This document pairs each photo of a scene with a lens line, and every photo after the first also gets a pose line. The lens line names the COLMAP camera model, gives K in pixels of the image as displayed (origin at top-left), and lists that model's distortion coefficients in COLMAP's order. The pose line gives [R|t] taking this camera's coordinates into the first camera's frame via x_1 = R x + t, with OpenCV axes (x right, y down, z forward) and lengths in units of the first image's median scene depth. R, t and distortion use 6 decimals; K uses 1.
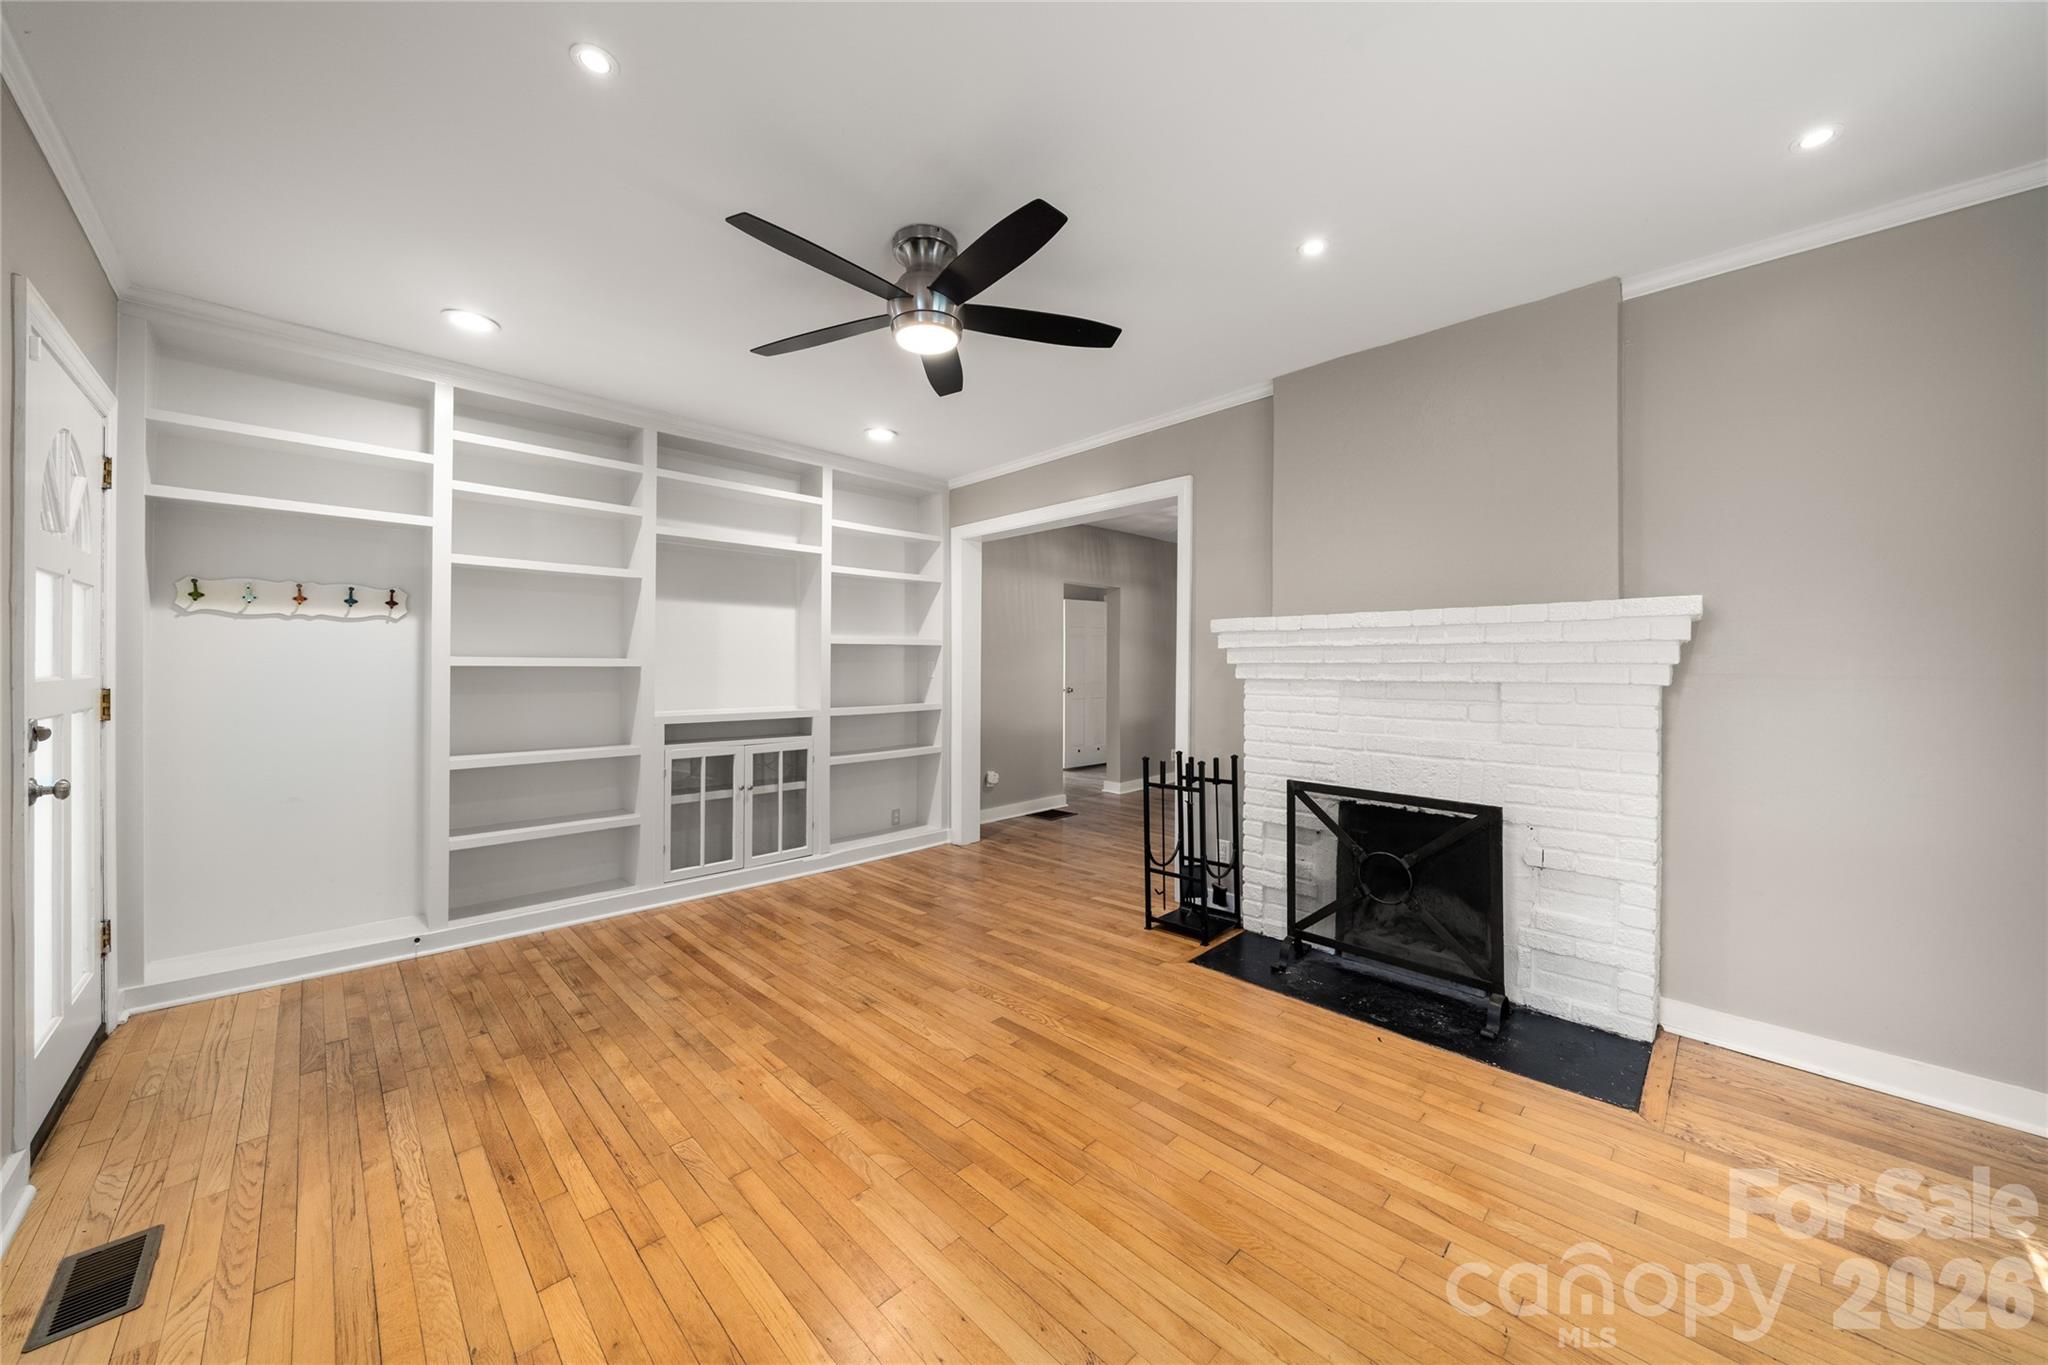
lens RADIAL K [[711.1, 0, 1004.7], [0, 711.1, 662.8], [0, 0, 1]] dist [-0.010318, 0.000370]
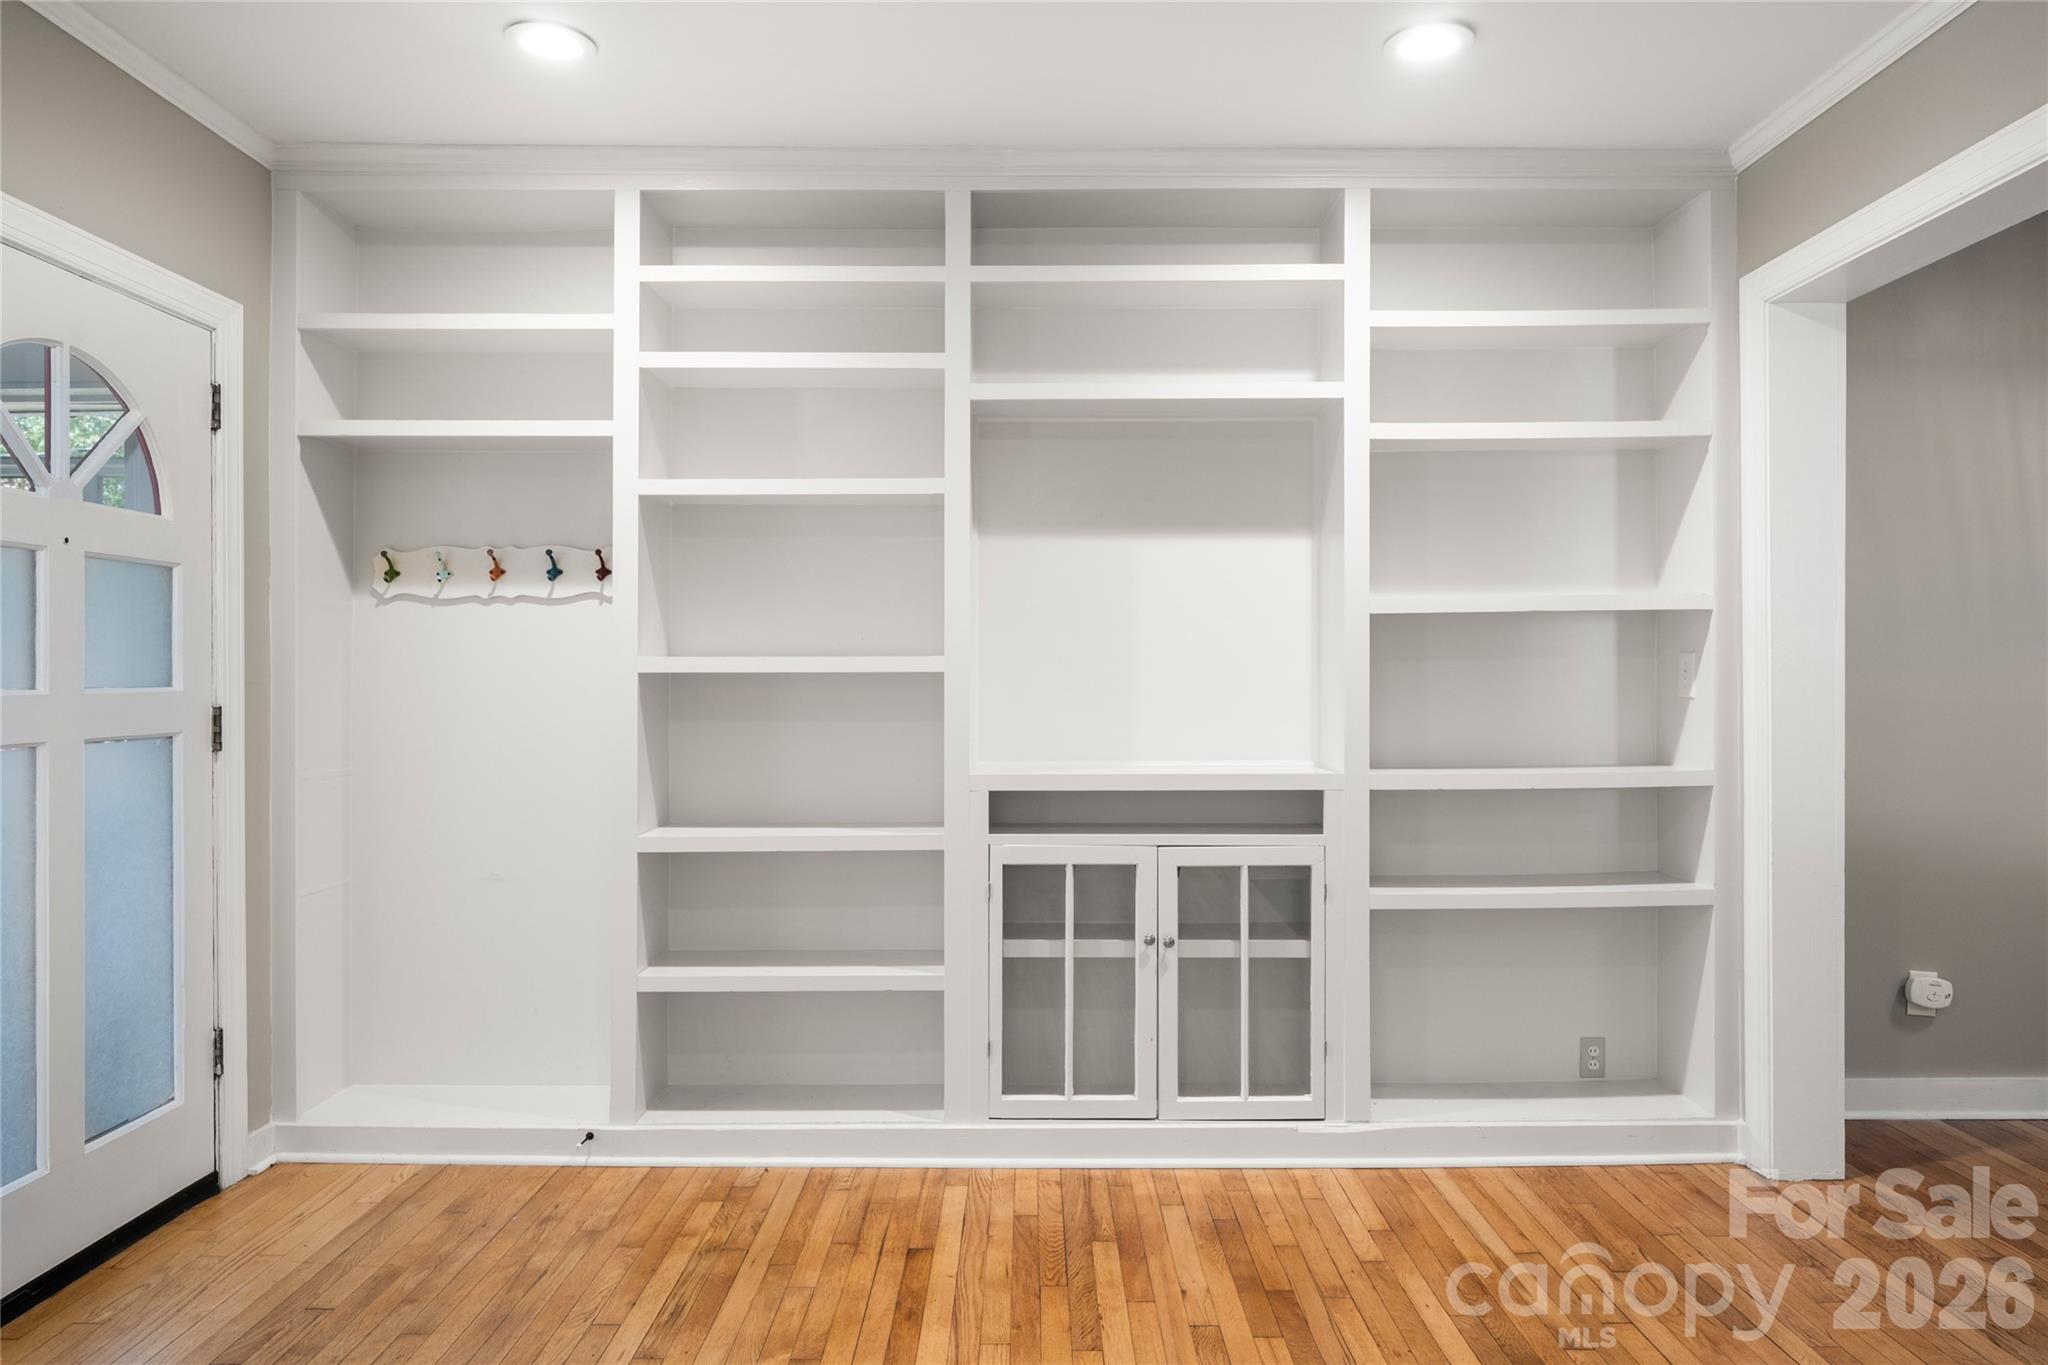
lens RADIAL K [[1235.4, 0, 1032.3], [0, 1235.4, 678.4], [0, 0, 1]] dist [0.003310, -0.001485]
pose [[0.726065, -0.005667, -0.687603, 0.143763], [0.009508, 0.999953, 0.001798, 0.009864], [0.687560, -0.007843, 0.726085, 0.474017]]
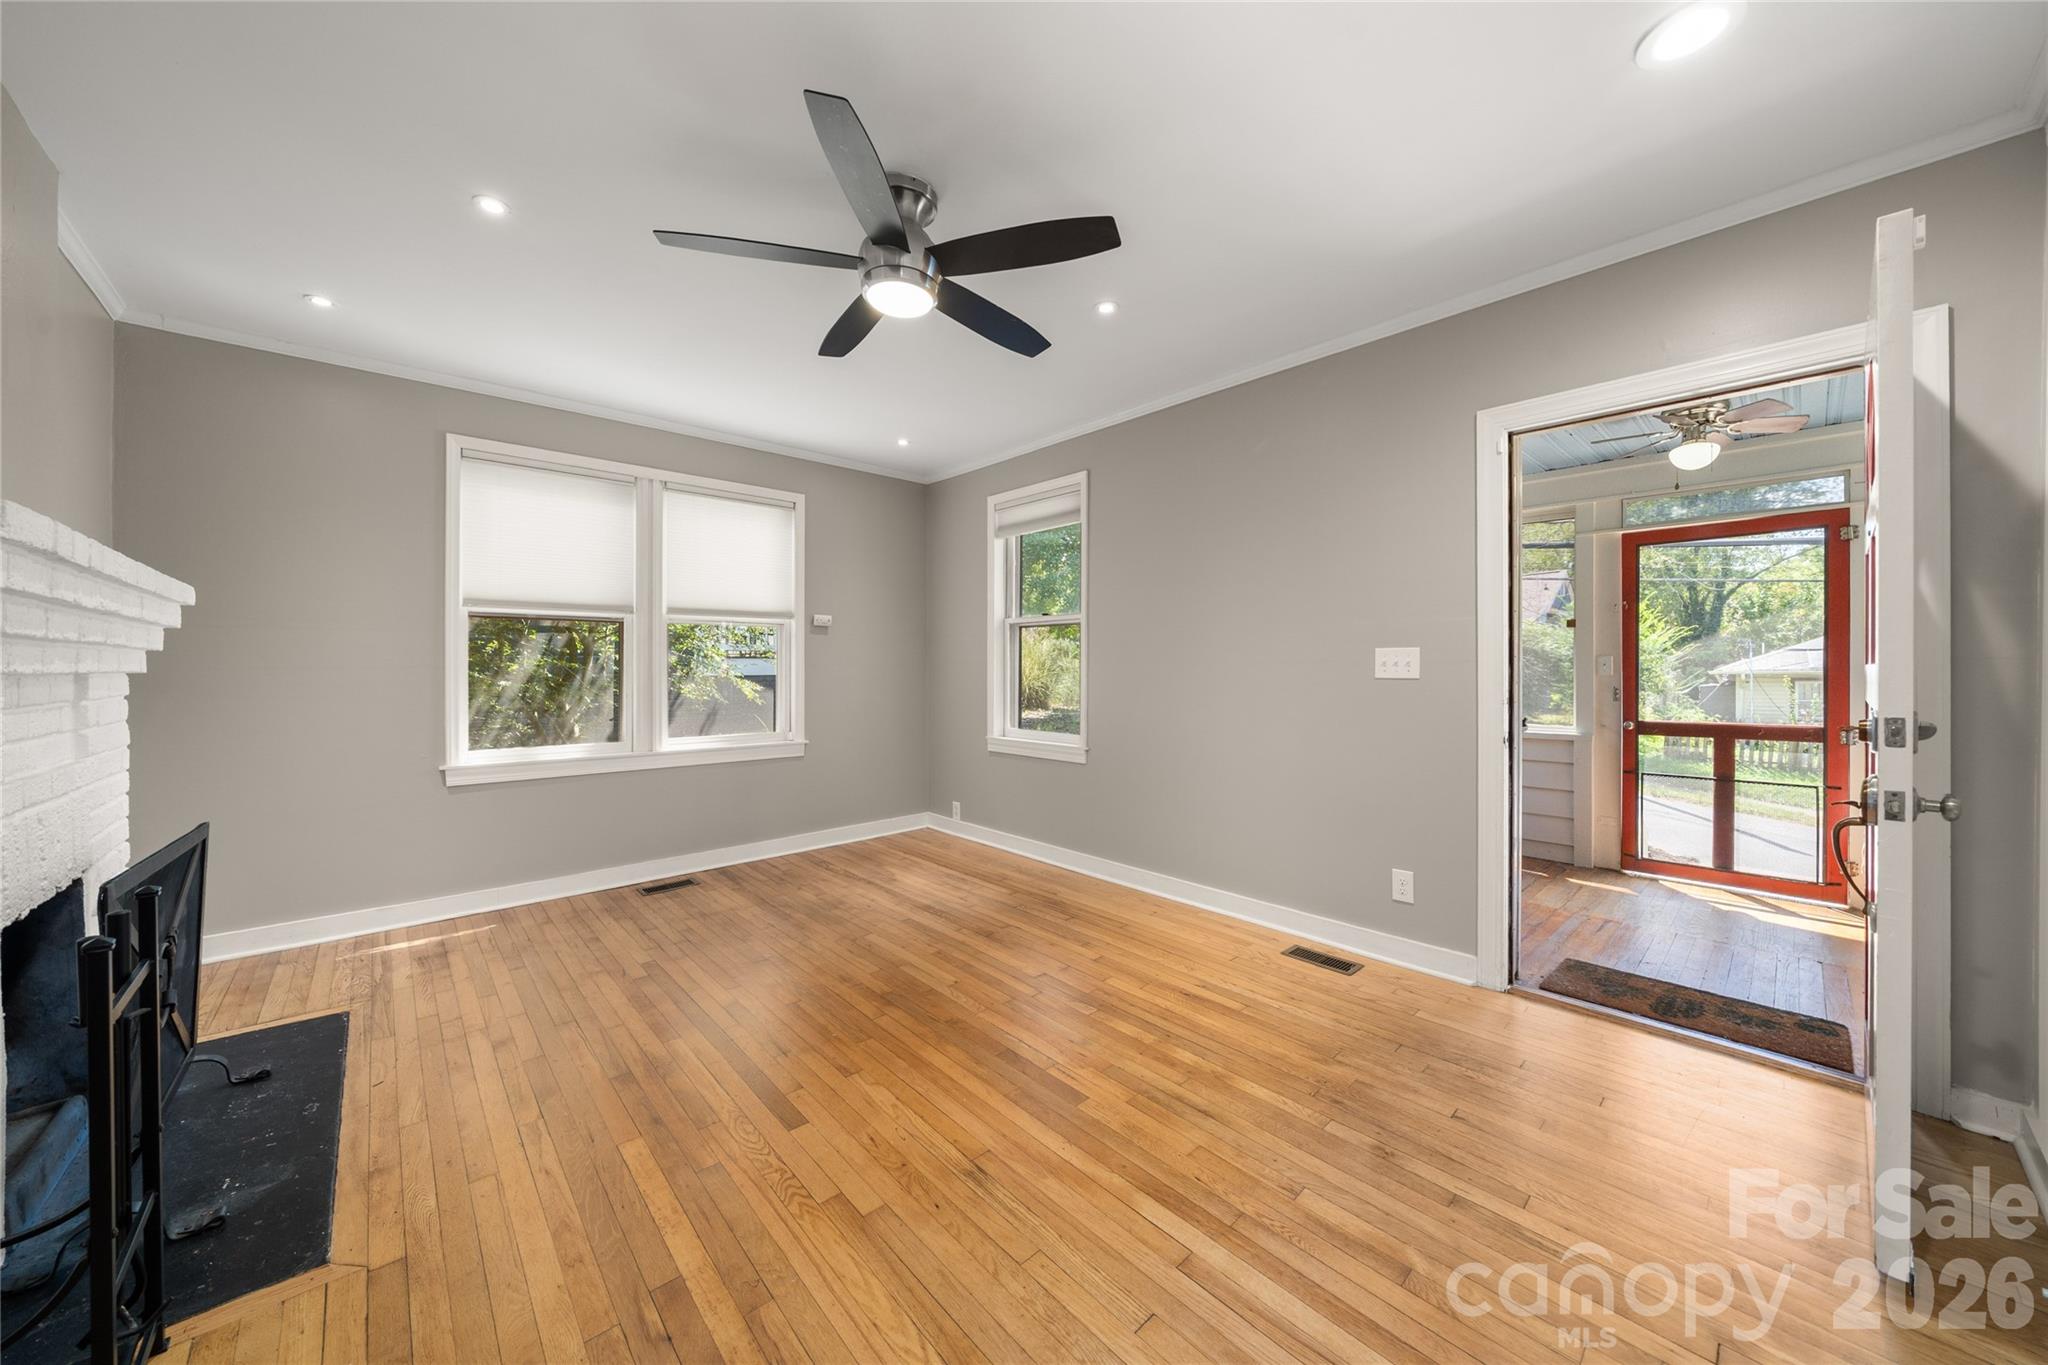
lens RADIAL K [[711.1, 0, 1035.7], [0, 711.1, 672.1], [0, 0, 1]] dist [-0.010318, 0.000370]
pose [[-0.999946, -0.002956, 0.009971, -0.198690], [-0.002953, 0.999996, 0.000271, 0.018138], [-0.009972, 0.000241, -0.999950, 1.305261]]
